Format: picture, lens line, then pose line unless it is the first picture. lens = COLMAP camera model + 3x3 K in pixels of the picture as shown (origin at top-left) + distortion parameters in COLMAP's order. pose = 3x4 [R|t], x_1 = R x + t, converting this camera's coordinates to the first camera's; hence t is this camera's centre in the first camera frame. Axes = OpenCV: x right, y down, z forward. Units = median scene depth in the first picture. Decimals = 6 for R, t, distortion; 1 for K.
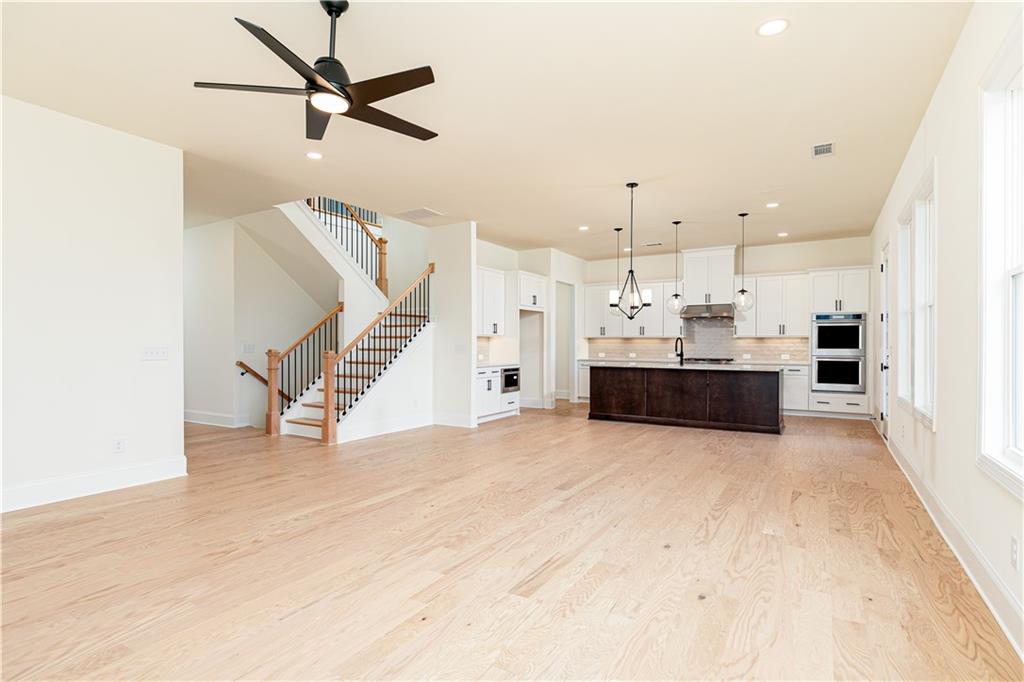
lens RADIAL K [[517.5, 0, 511.6], [0, 517.5, 342.4], [0, 0, 1]] dist [0.002384, 0.001743]
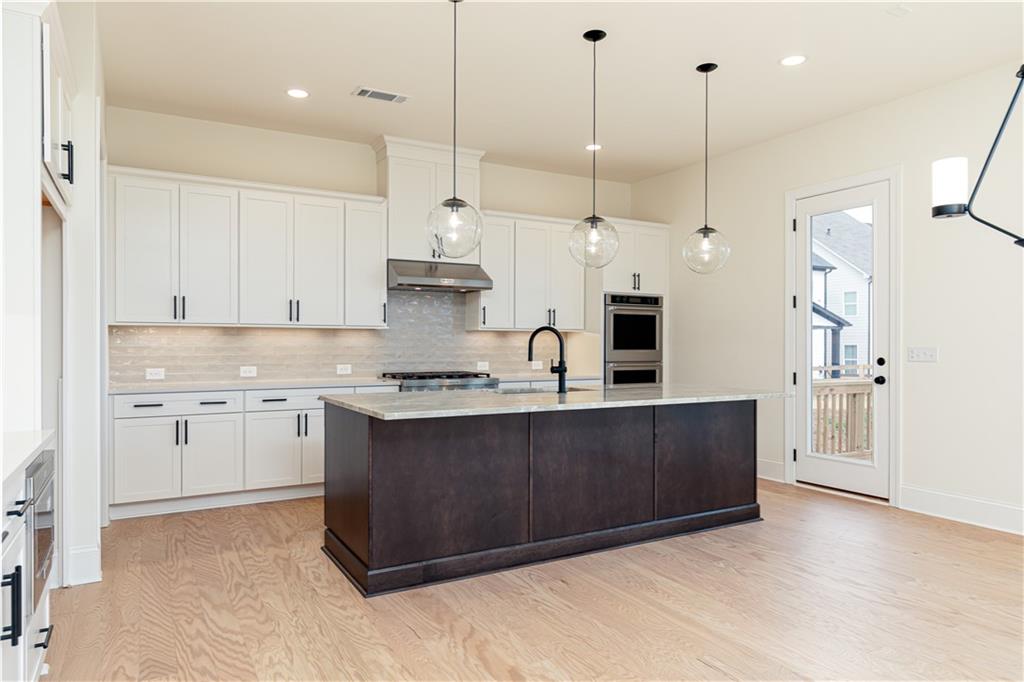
lens RADIAL K [[653.3, 0, 511.7], [0, 653.3, 342.5], [0, 0, 1]] dist [0.008692, -0.003447]
pose [[0.492474, -0.000087, 0.870327, -0.151162], [-0.002223, 0.999997, 0.001358, 0.002361], [-0.870324, -0.002604, 0.492473, 0.817812]]
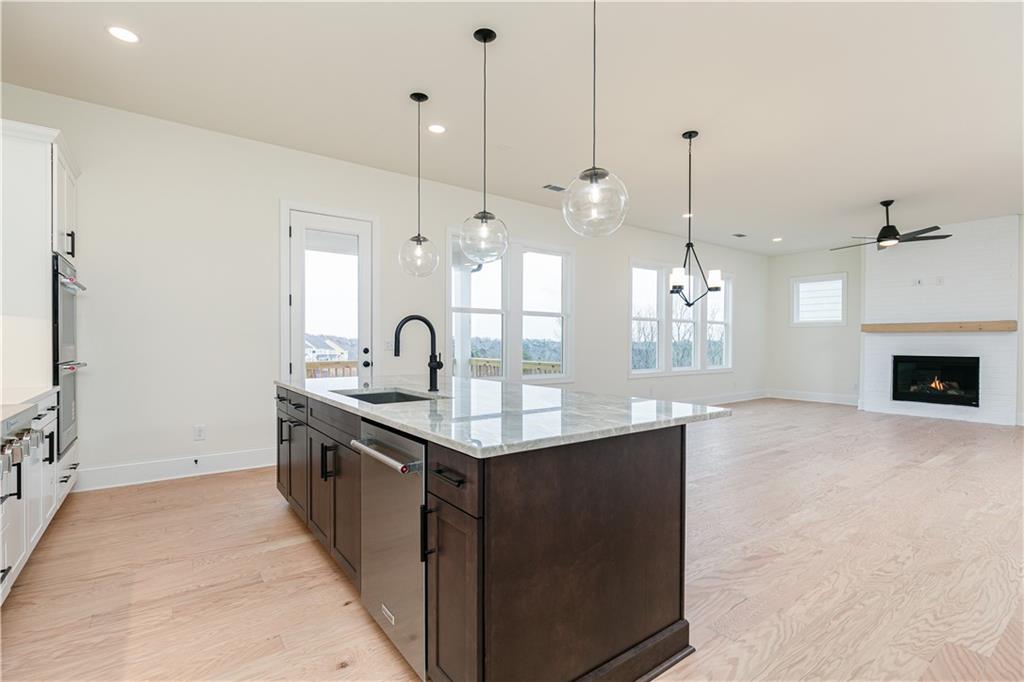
lens RADIAL K [[481.3, 0, 515.6], [0, 481.3, 345.5], [0, 0, 1]] dist [-0.002466, 0.002025]
pose [[-0.927842, -0.008166, 0.372883, 0.156321], [-0.006498, 0.999962, 0.005729, 0.008817], [-0.372916, 0.002892, -0.927861, 1.359167]]
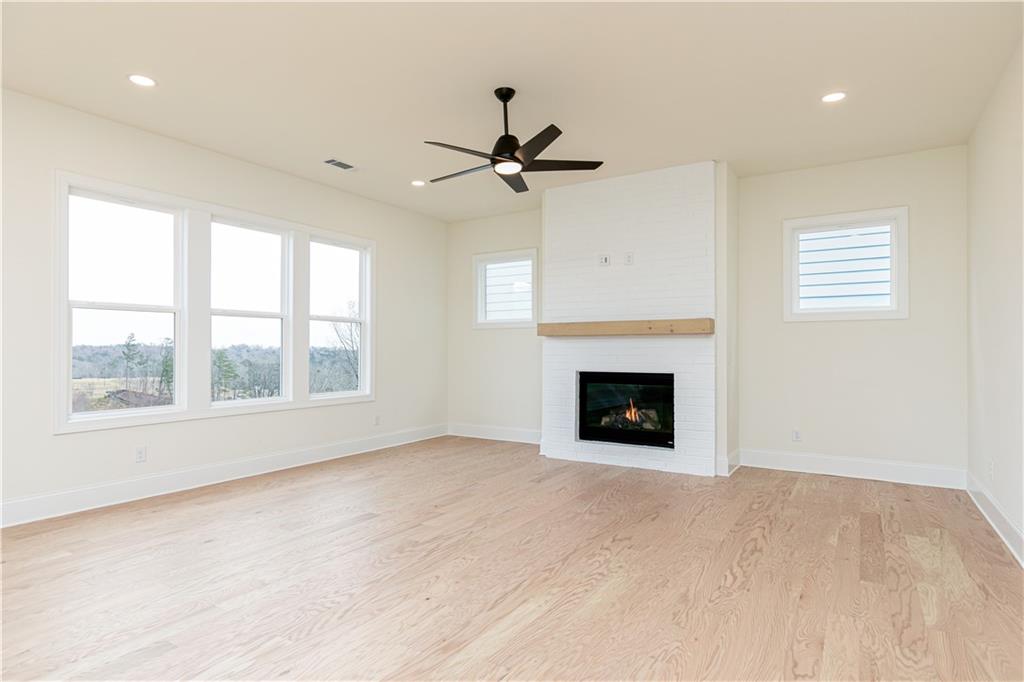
lens RADIAL K [[553.6, 0, 512.1], [0, 553.6, 352.0], [0, 0, 1]] dist [-0.001371, 0.000771]
pose [[-0.999858, -0.000992, 0.016813, -0.138566], [-0.001000, 0.999999, -0.000480, 0.003299], [-0.016812, -0.000497, -0.999859, 0.867507]]
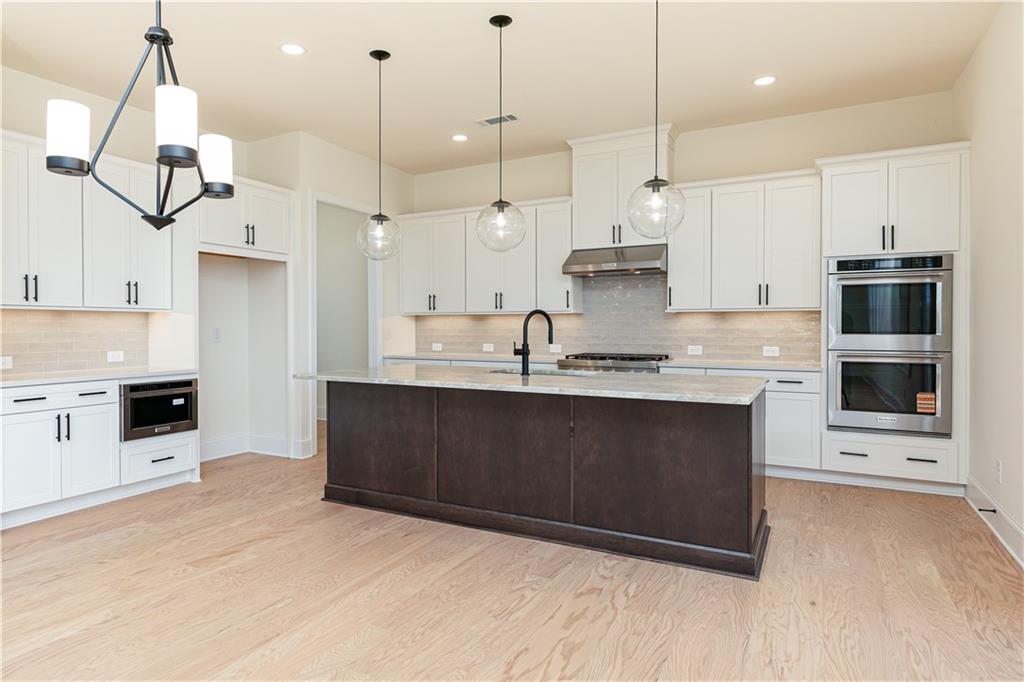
lens RADIAL K [[603.5, 0, 473.5], [0, 603.5, 330.5], [0, 0, 1]] dist [0.003744, 0.003673]
pose [[0.999630, -0.004430, 0.026848, 0.287523], [0.004194, 0.999952, 0.008869, 0.002768], [-0.026886, -0.008753, 0.999600, 0.540310]]
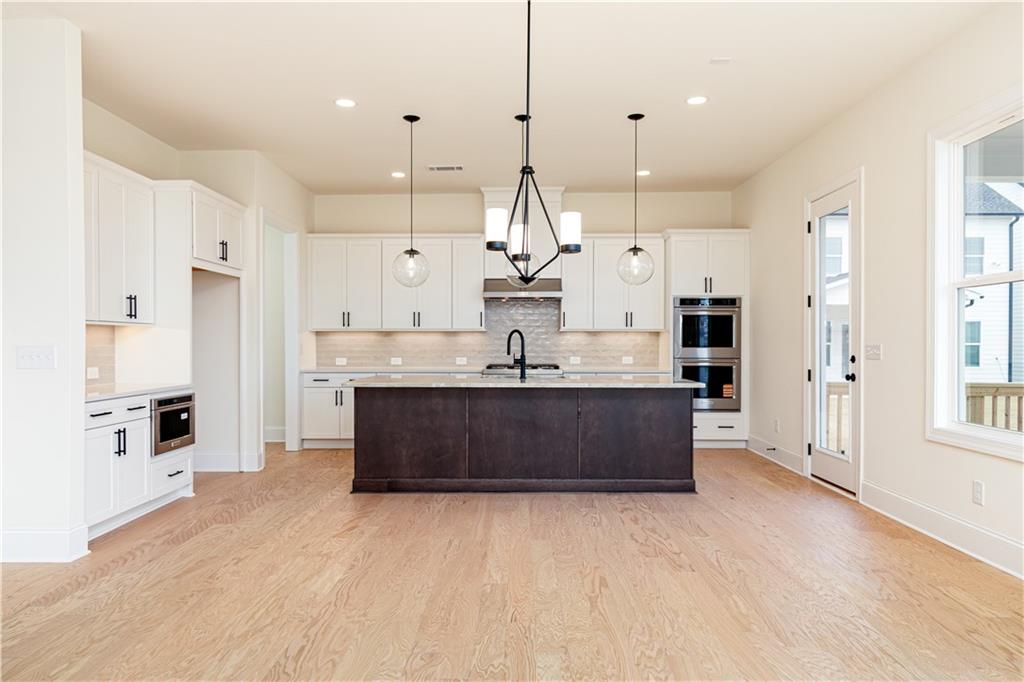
lens RADIAL K [[653.3, 0, 509.3], [0, 653.3, 346.8], [0, 0, 1]] dist [0.008692, -0.003447]
pose [[0.865601, -0.005816, 0.500700, -0.038397], [0.000671, 0.999945, 0.010456, 0.001738], [-0.500733, -0.008714, 0.865558, 0.418399]]
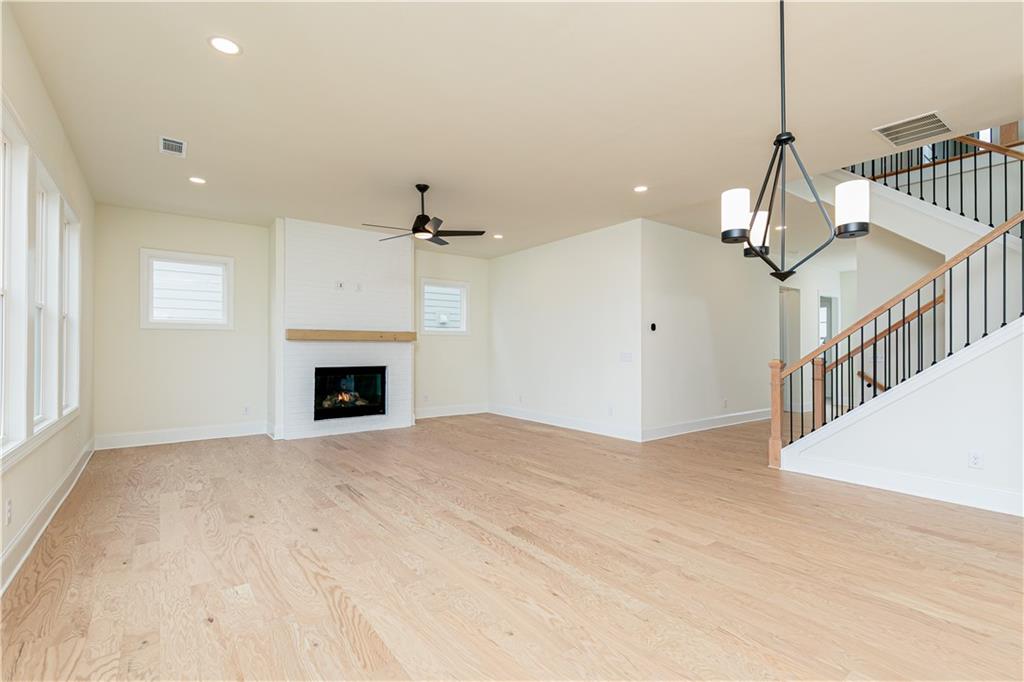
lens RADIAL K [[462.4, 0, 514.7], [0, 462.4, 341.0], [0, 0, 1]] dist [0.006859, -0.000524]
pose [[-0.367702, -0.020939, -0.929708, 0.446493], [0.001181, 0.999735, -0.022984, 0.002060], [0.929943, -0.009549, -0.367580, 0.729618]]
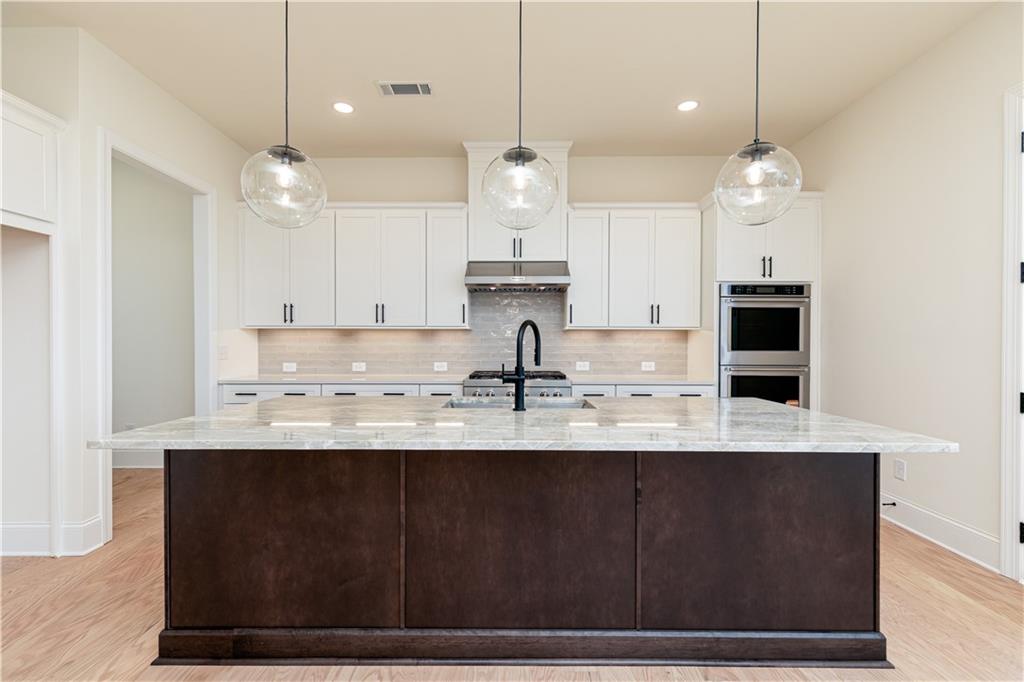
lens RADIAL K [[462.4, 0, 511.6], [0, 462.4, 345.6], [0, 0, 1]] dist [0.006859, -0.000524]
pose [[0.859875, -0.003285, 0.510494, 0.197539], [-0.000682, 0.999971, 0.007583, 0.003542], [-0.510504, -0.006869, 0.859848, 0.811255]]
